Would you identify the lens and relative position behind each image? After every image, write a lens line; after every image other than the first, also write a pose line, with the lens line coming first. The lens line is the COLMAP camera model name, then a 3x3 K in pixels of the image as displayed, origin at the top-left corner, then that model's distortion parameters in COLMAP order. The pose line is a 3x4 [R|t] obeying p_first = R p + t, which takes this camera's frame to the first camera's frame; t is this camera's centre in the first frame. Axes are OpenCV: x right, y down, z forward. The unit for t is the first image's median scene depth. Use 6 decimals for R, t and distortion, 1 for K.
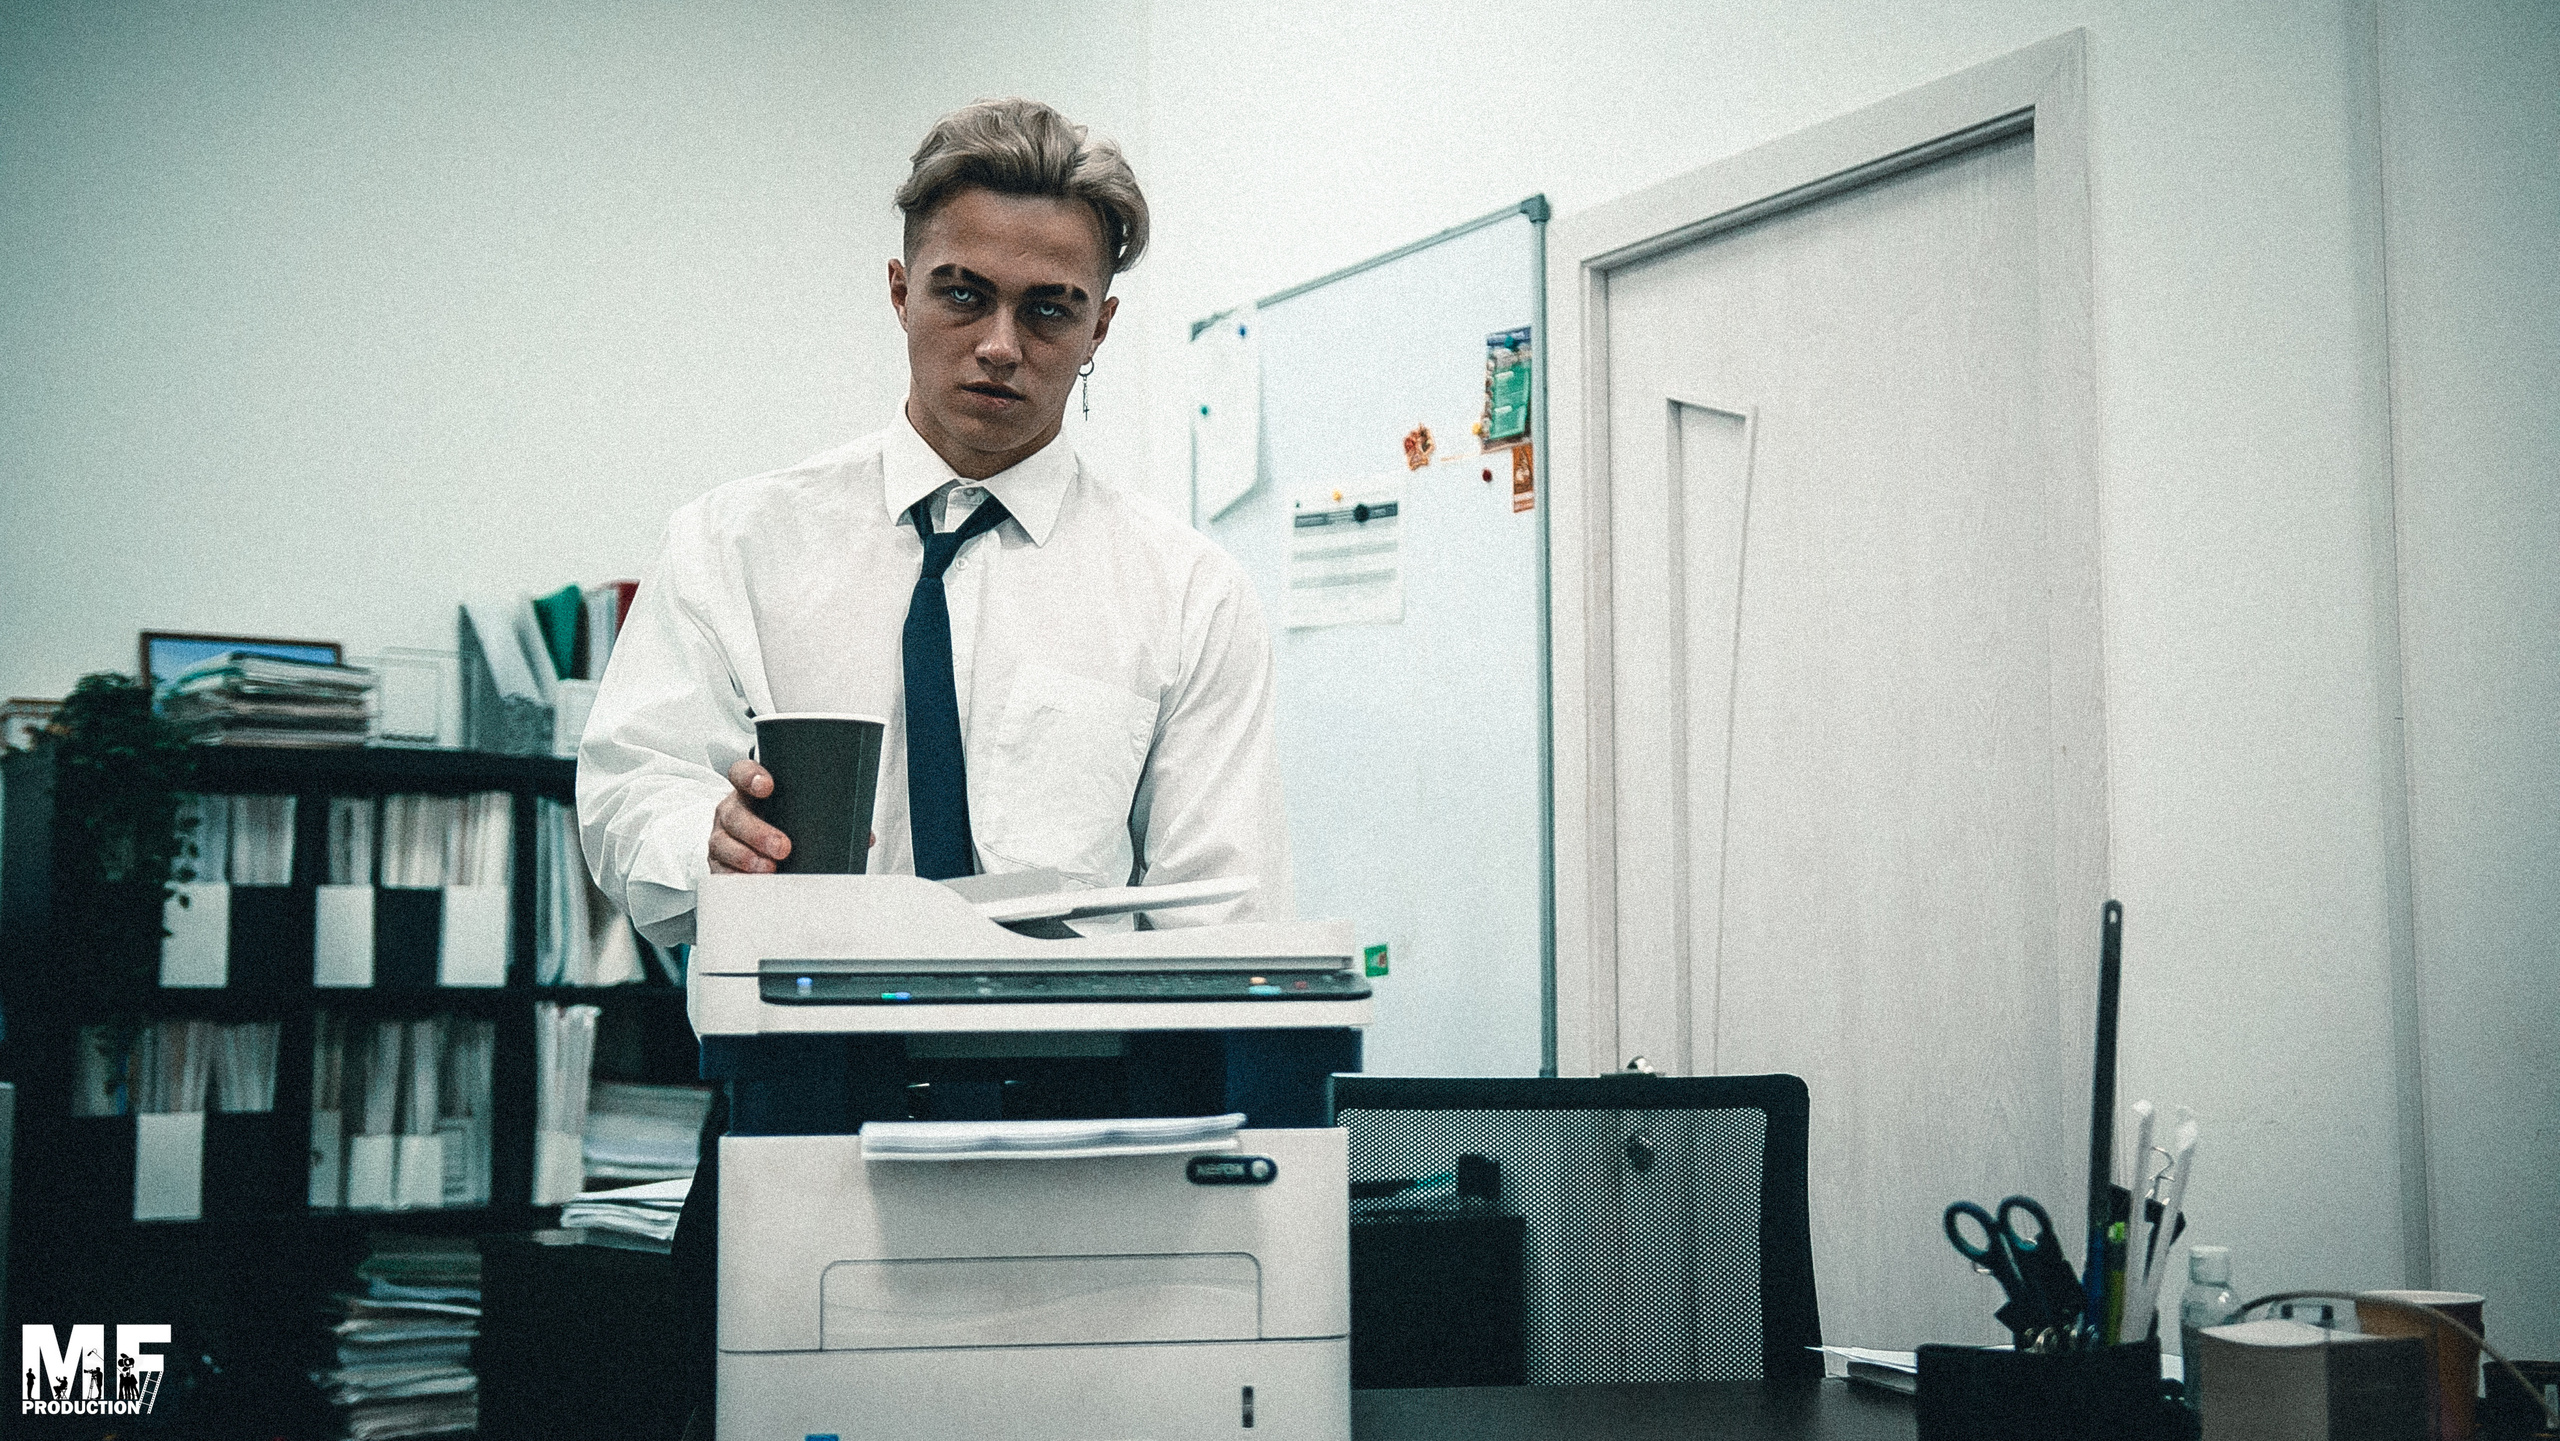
lens RADIAL K [[3326.1, 0, 1280.0], [0, 3326.1, 720.5], [0, 0, 1]] dist [0.054592, 0.032514]
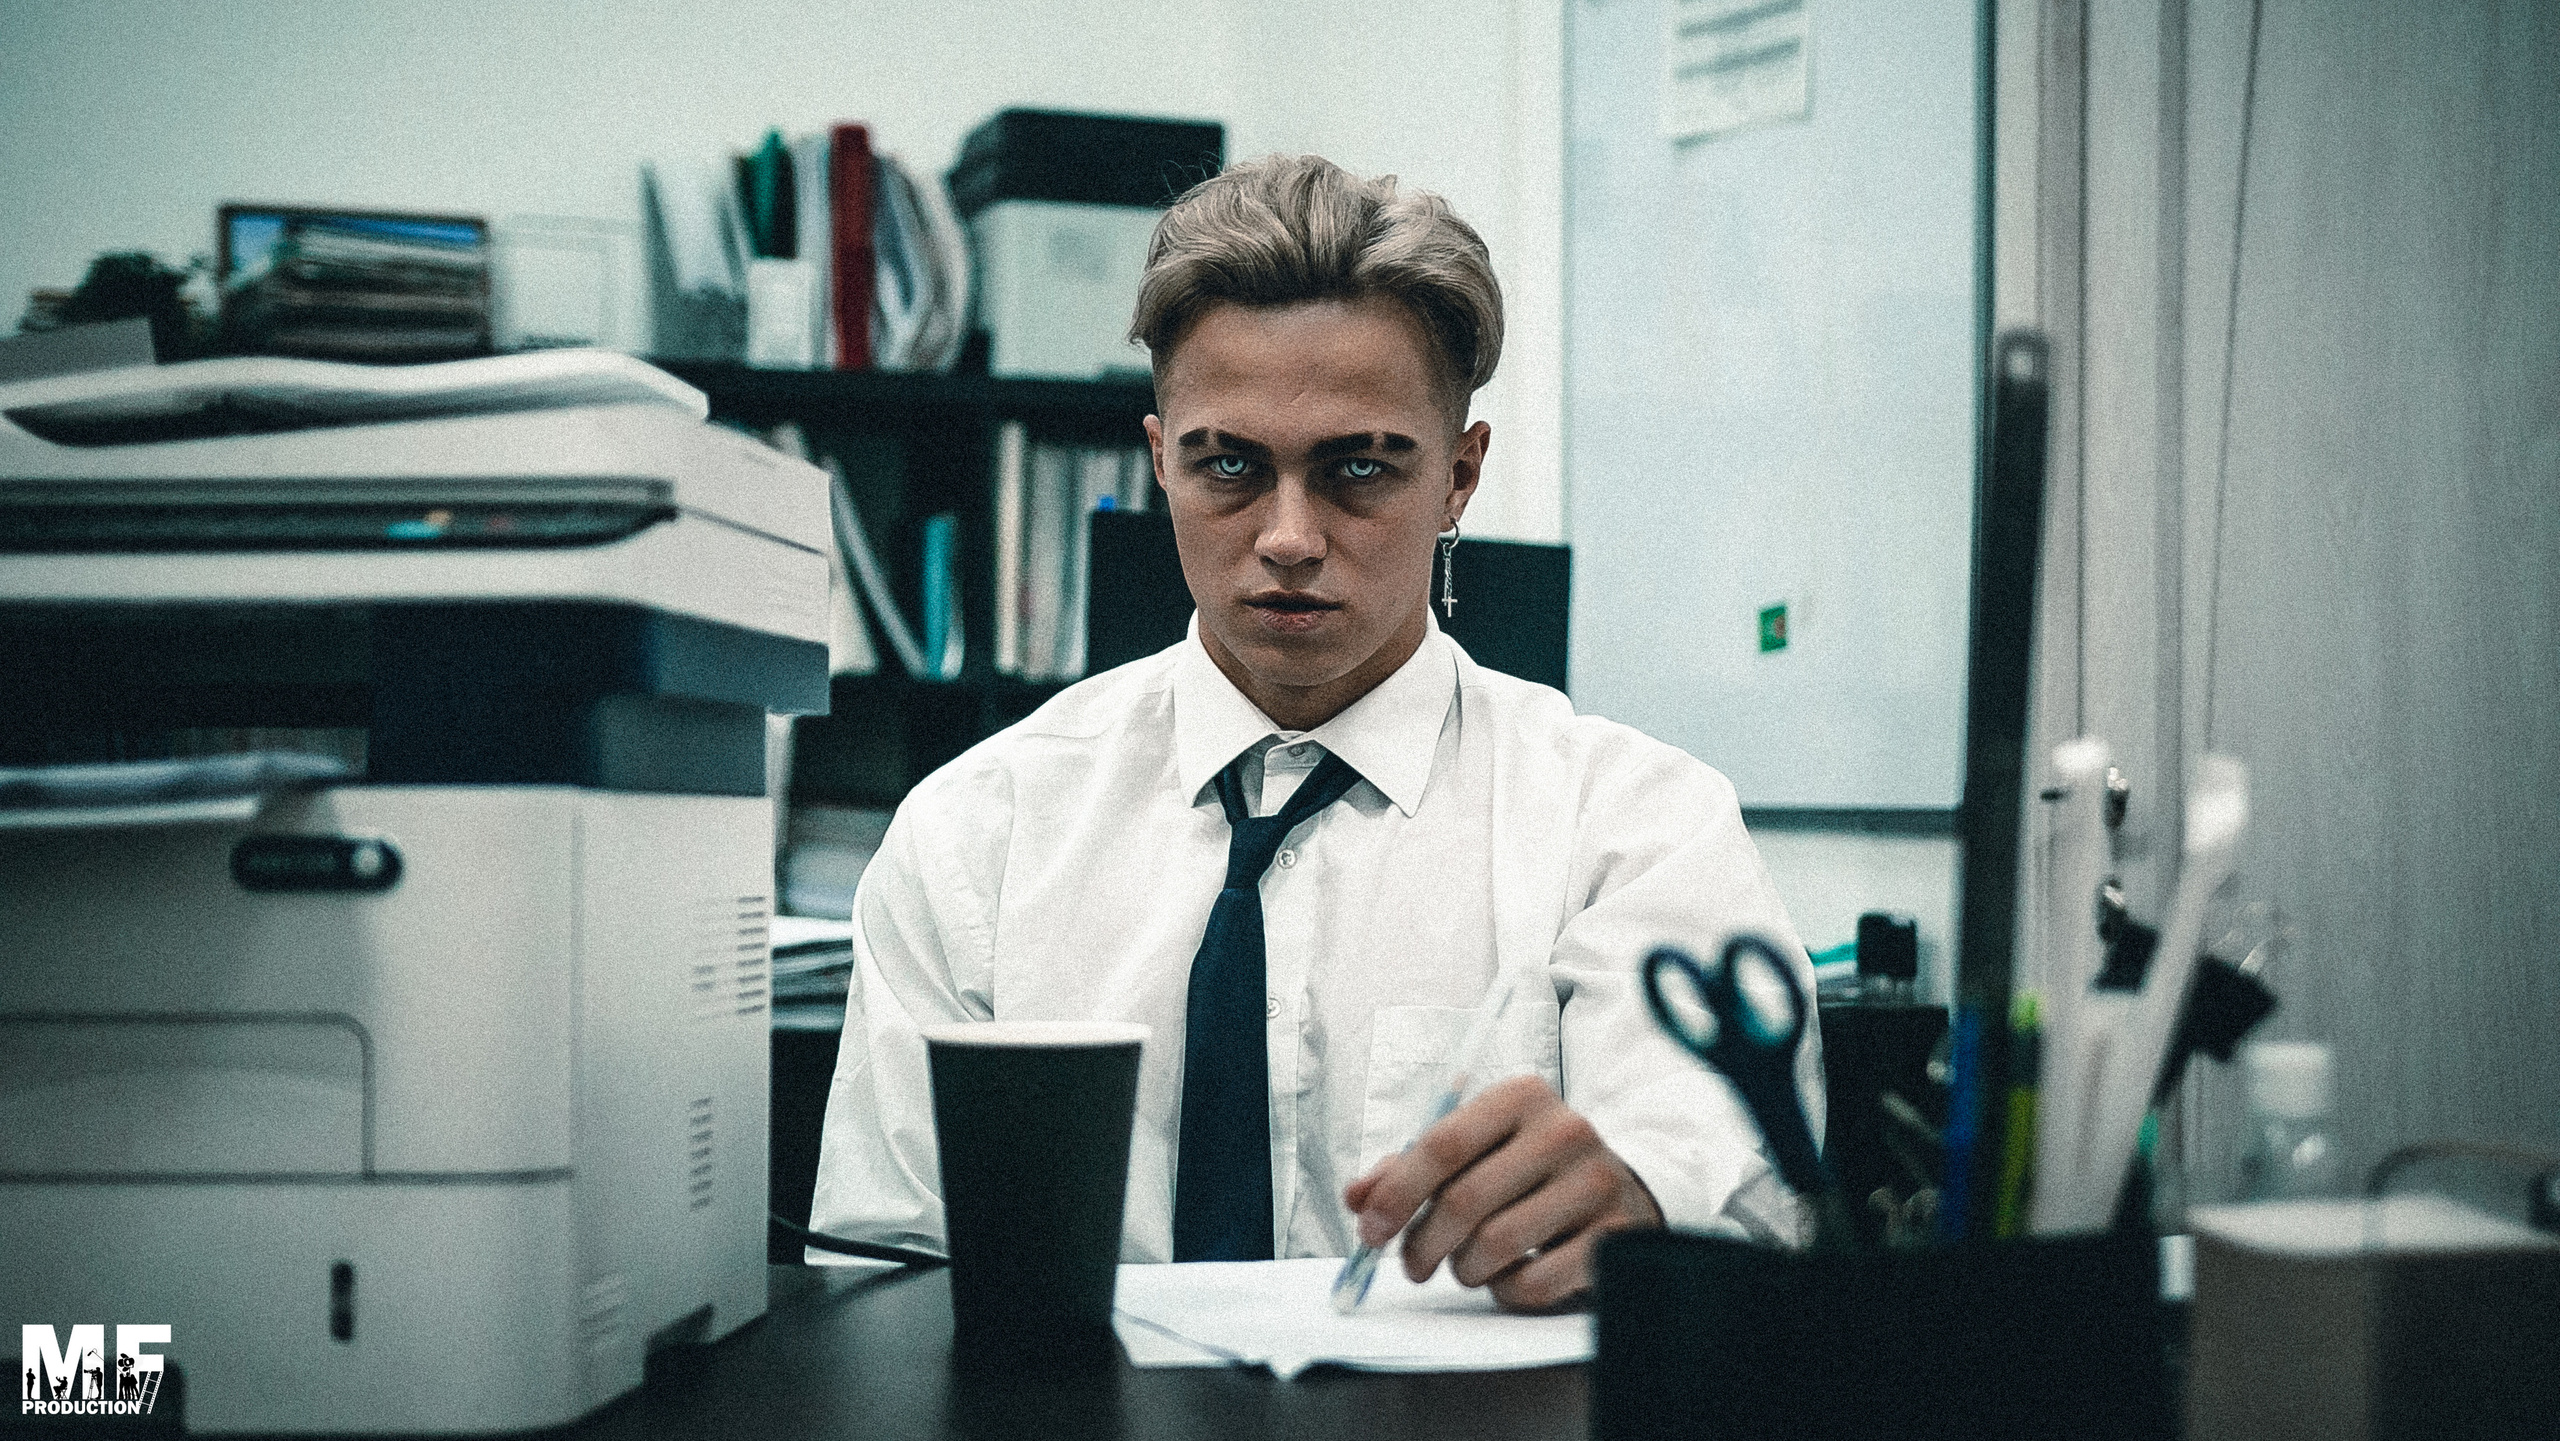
lens RADIAL K [[4015.5, 0, 1280.0], [0, 4015.5, 720.5], [0, 0, 1]] dist [0.131333, -0.022822]
pose [[0.968361, 0.002547, -0.249540, 0.132135], [0.015783, 0.997321, 0.071427, 0.030366], [0.249053, -0.073105, 0.965727, 0.183708]]
